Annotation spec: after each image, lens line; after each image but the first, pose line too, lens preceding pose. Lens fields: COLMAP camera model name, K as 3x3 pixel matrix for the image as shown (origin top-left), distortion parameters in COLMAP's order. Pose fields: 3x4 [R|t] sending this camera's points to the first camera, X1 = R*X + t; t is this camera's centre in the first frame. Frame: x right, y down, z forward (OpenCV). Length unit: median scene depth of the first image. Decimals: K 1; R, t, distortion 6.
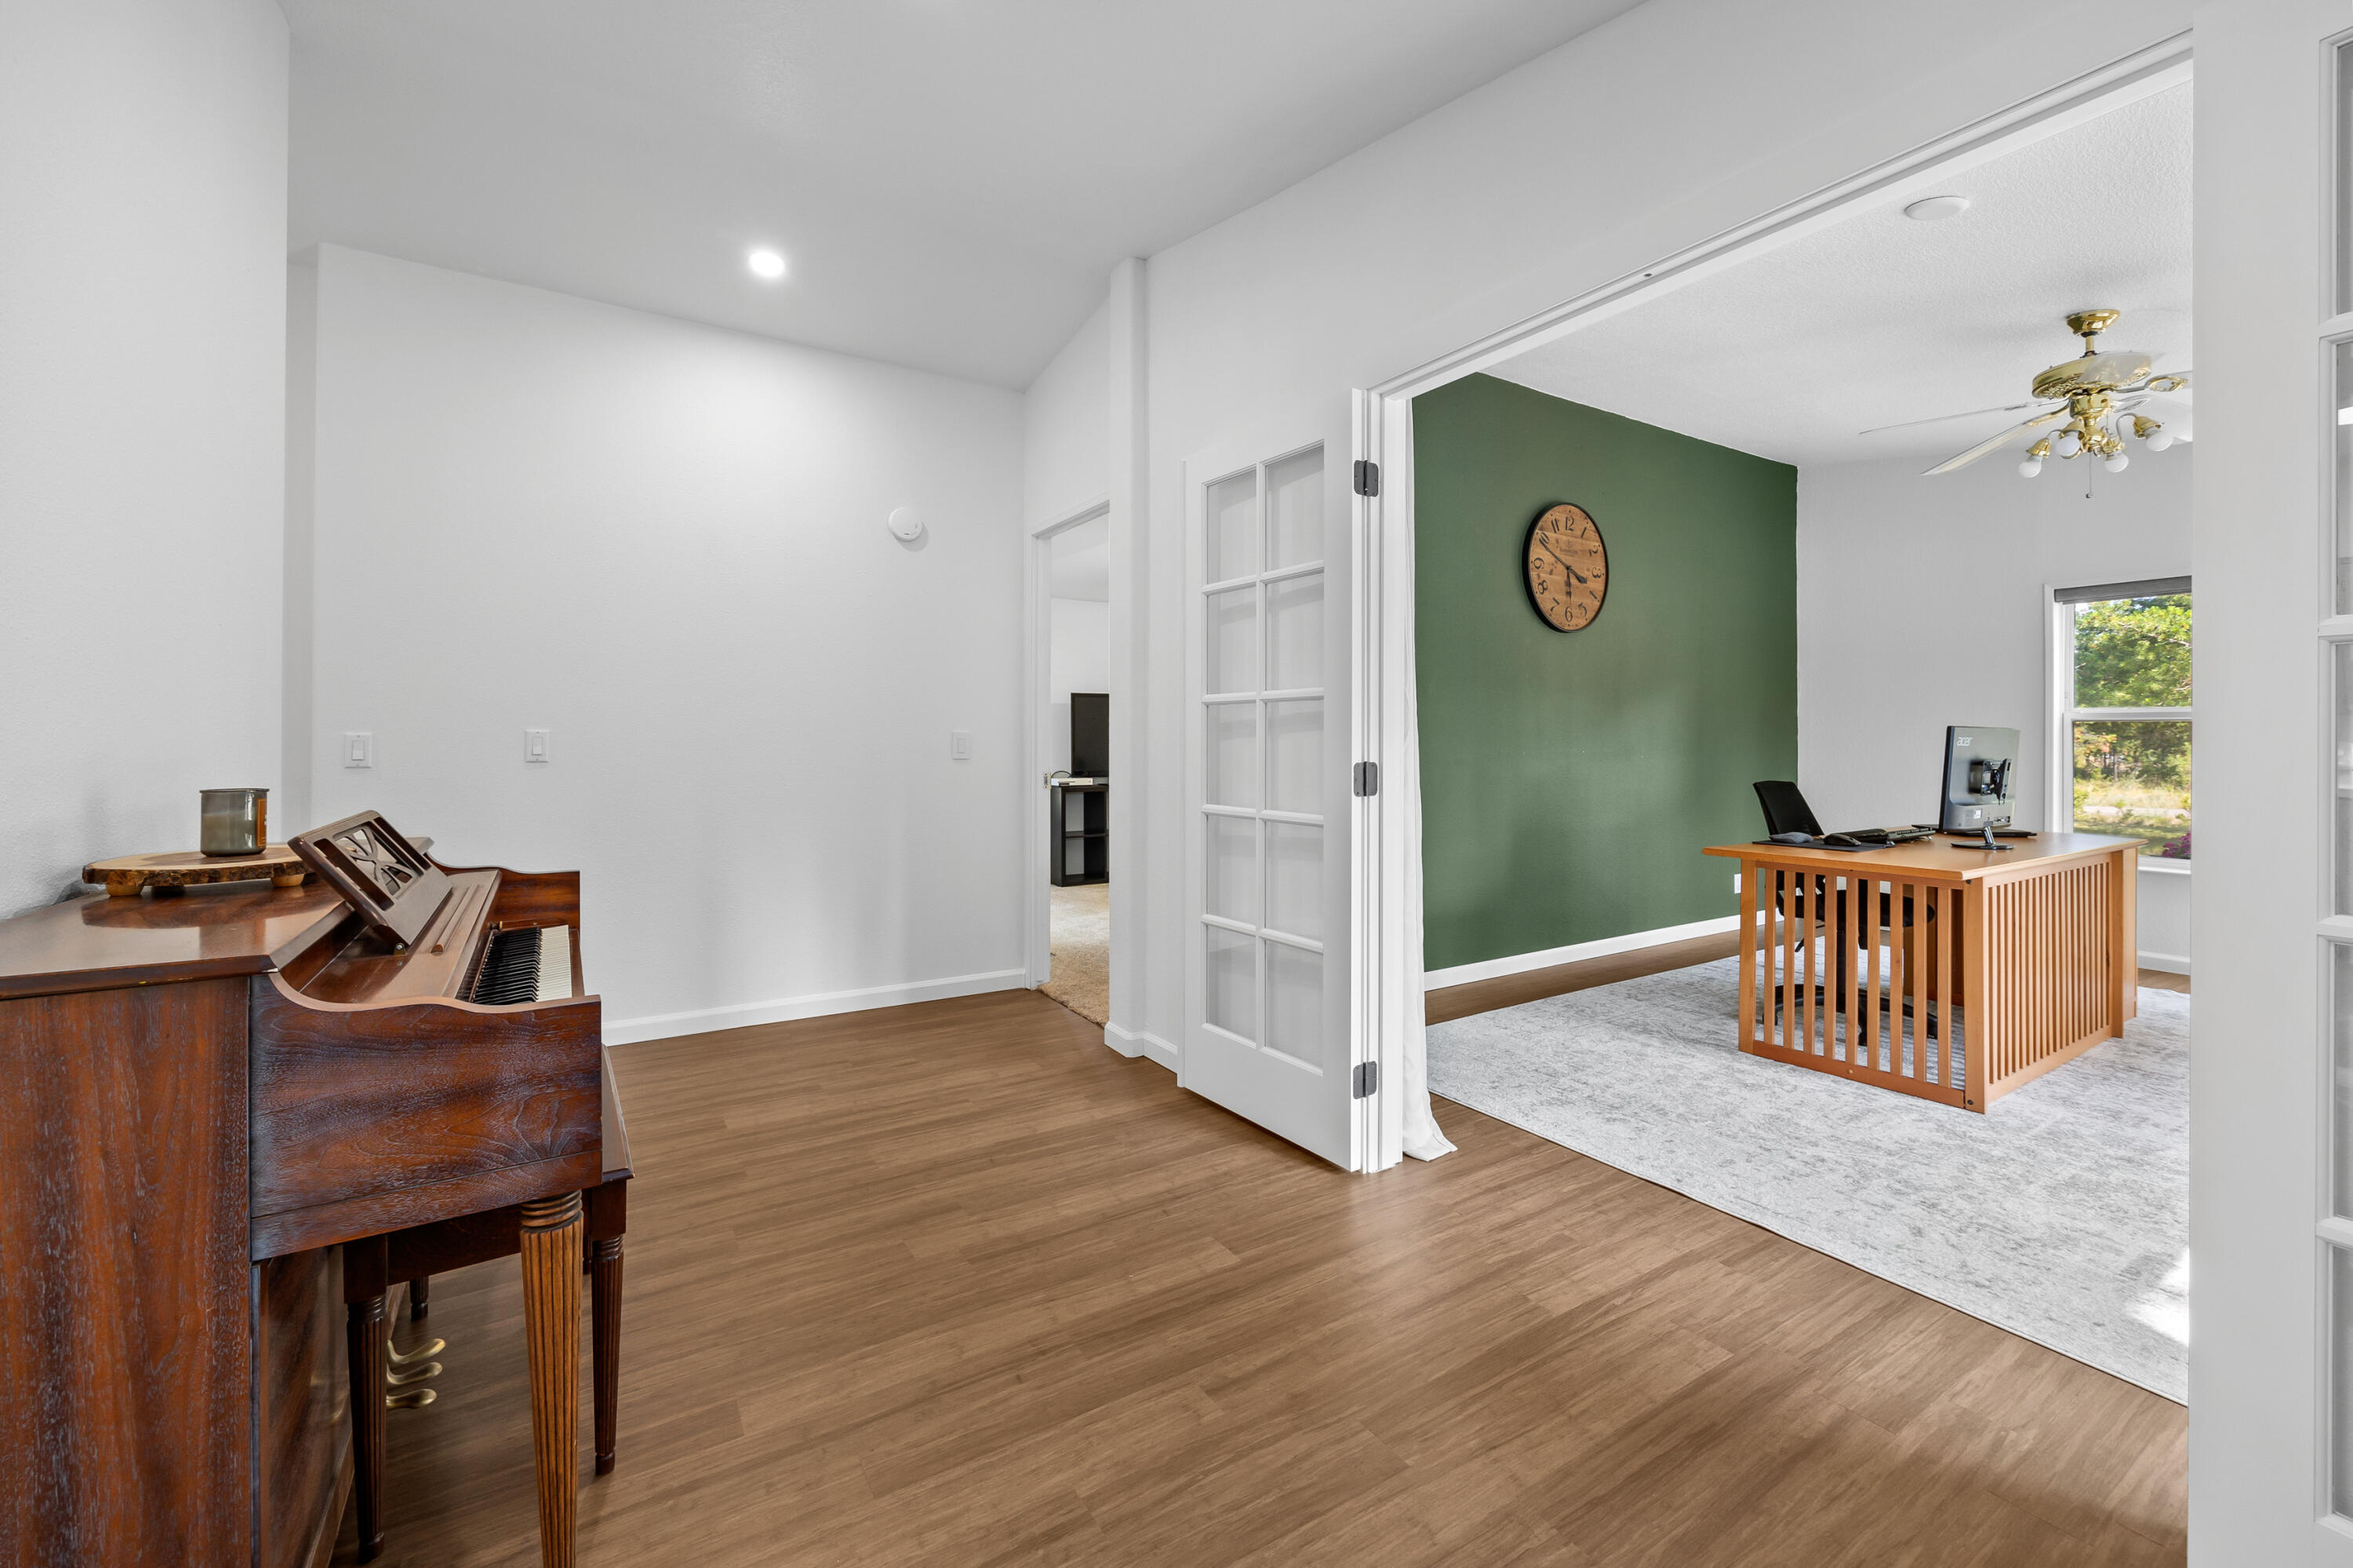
lens RADIAL K [[956.6, 0, 1198.4], [0, 956.6, 748.2], [0, 0, 1]] dist [0.001603, -0.000438]
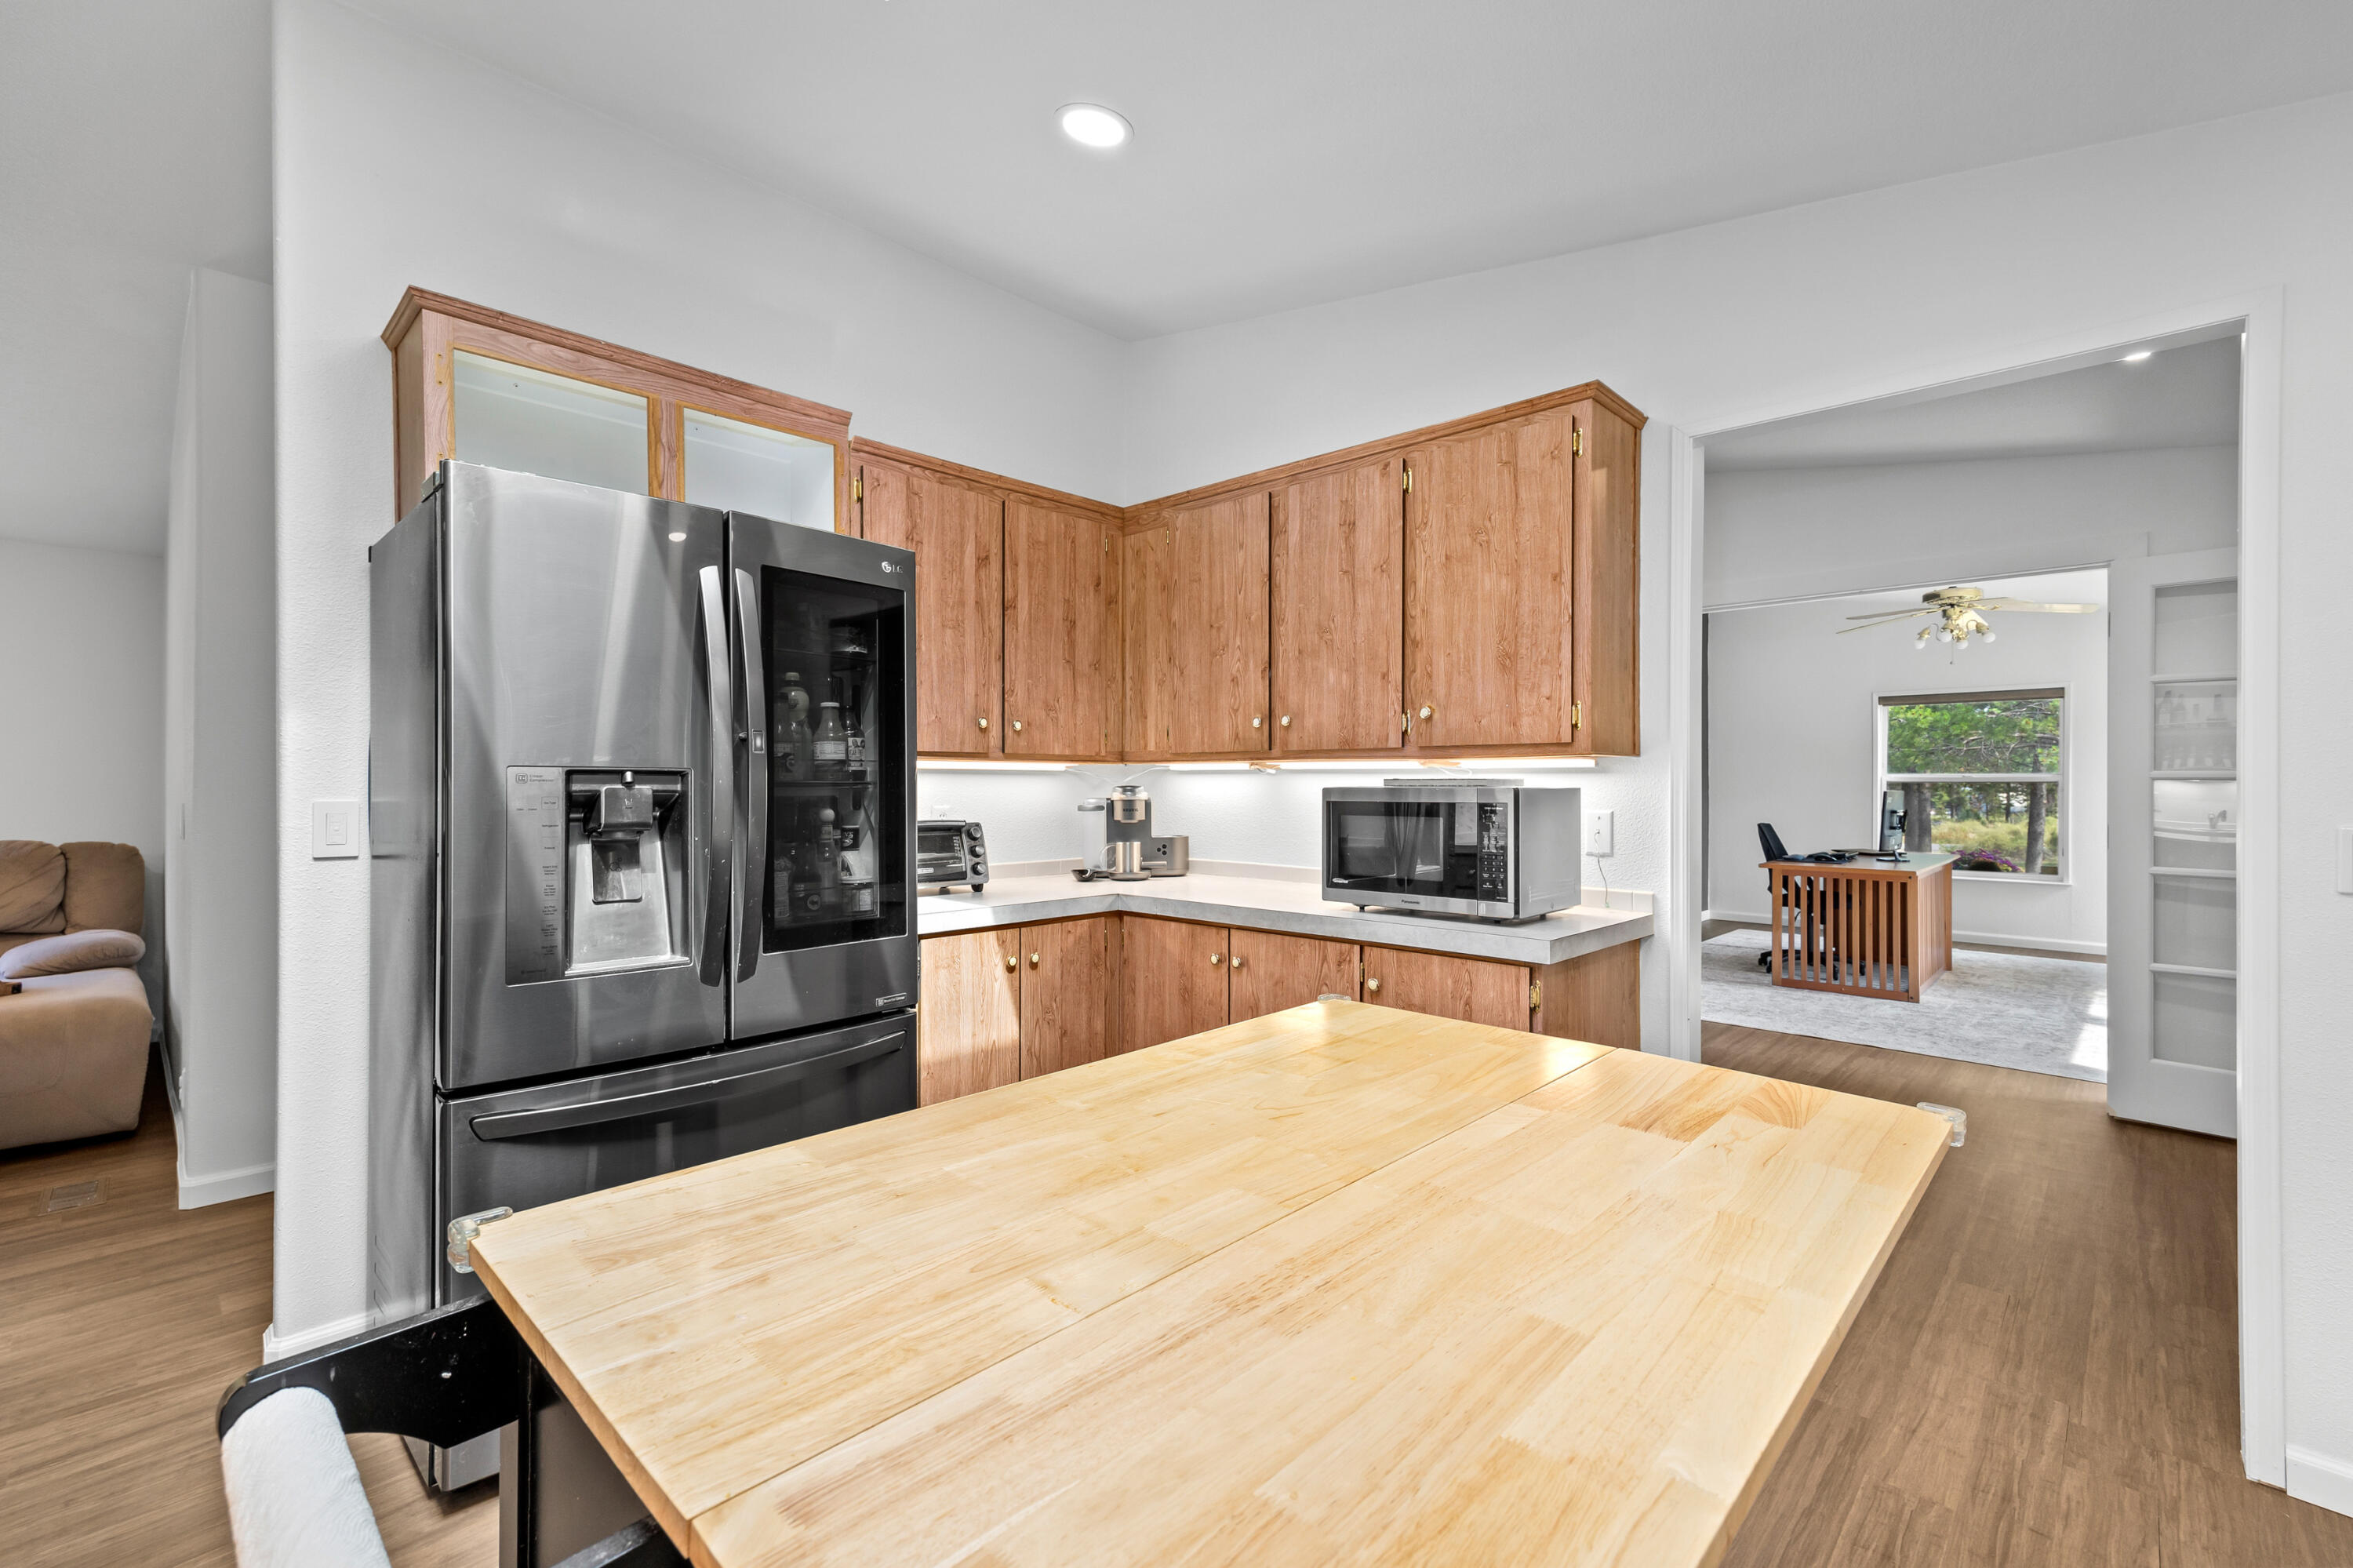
lens RADIAL K [[1013.7, 0, 1177.1], [0, 1013.7, 788.5], [0, 0, 1]] dist [0.016574, -0.002485]
pose [[0.971296, -0.000956, 0.237871, -0.946047], [0.001387, 0.999998, -0.001646, -0.027909], [-0.237869, 0.001929, 0.971295, -0.521912]]
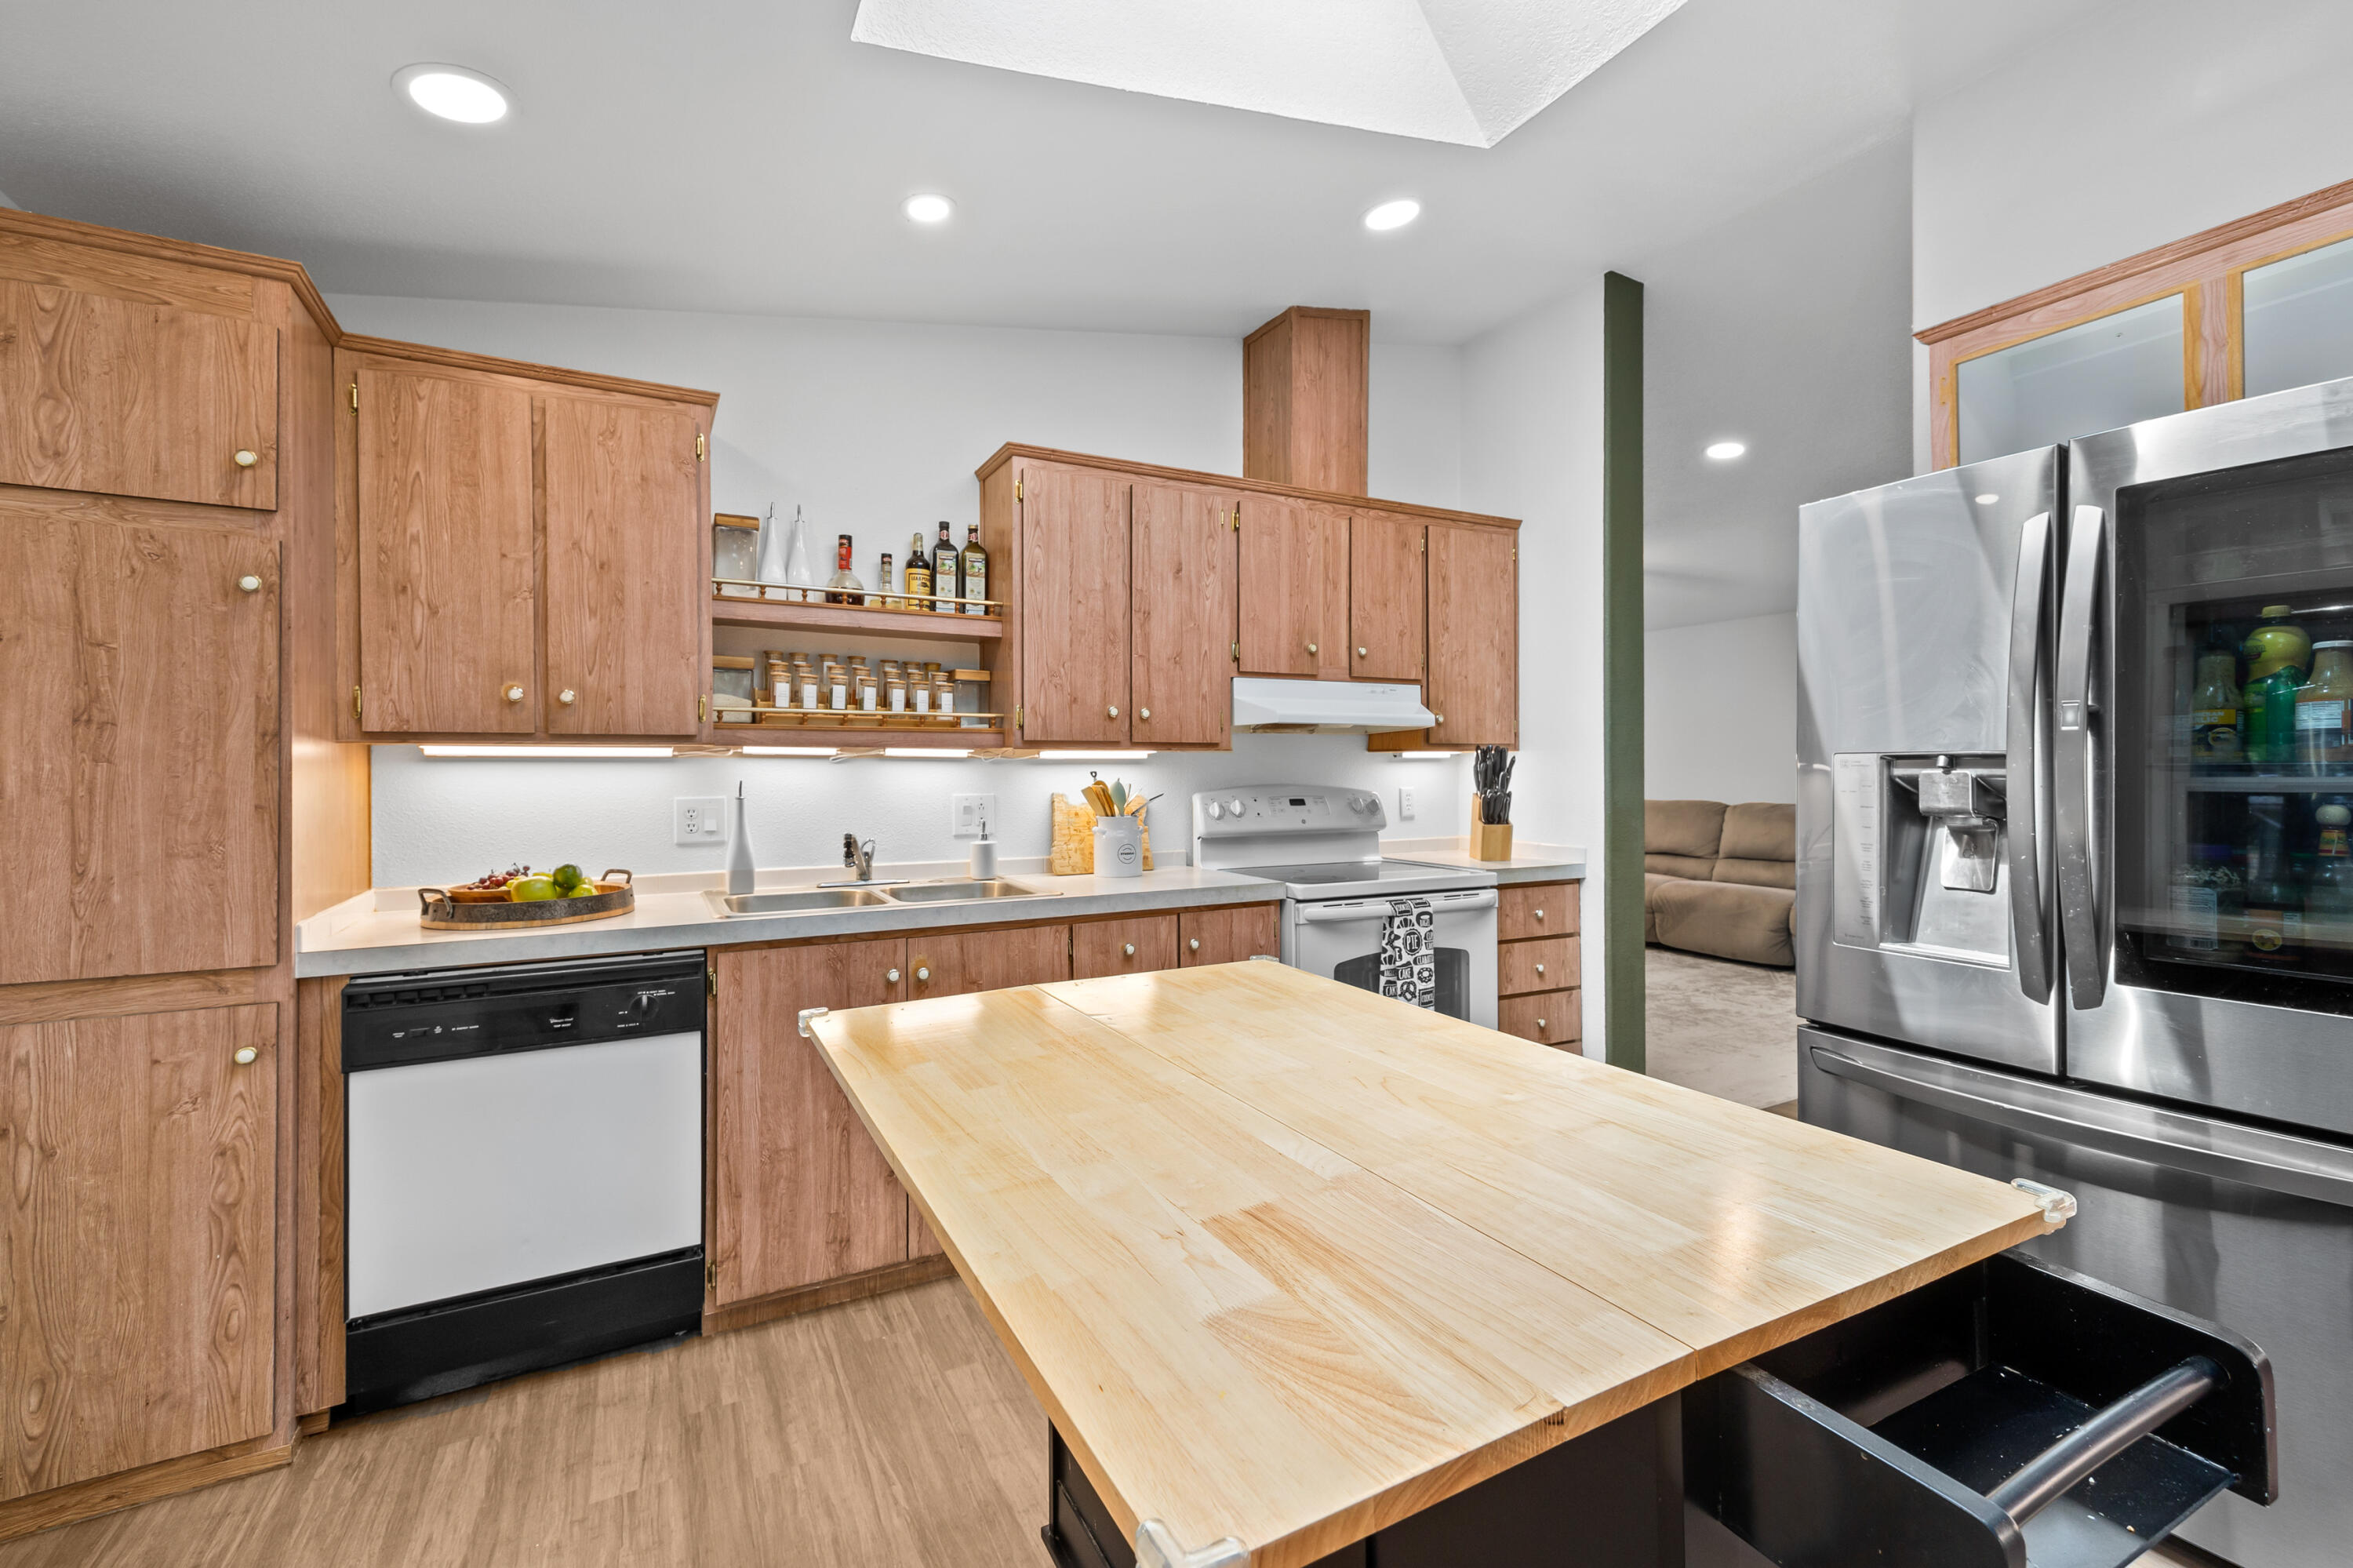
lens RADIAL K [[1013.7, 0, 1174.6], [0, 1013.7, 762.4], [0, 0, 1]] dist [0.016574, -0.002485]
pose [[-0.090917, -0.007911, -0.995827, -0.478404], [-0.001670, 0.999968, -0.007792, -0.030258], [0.995857, 0.000954, -0.090928, -0.243621]]
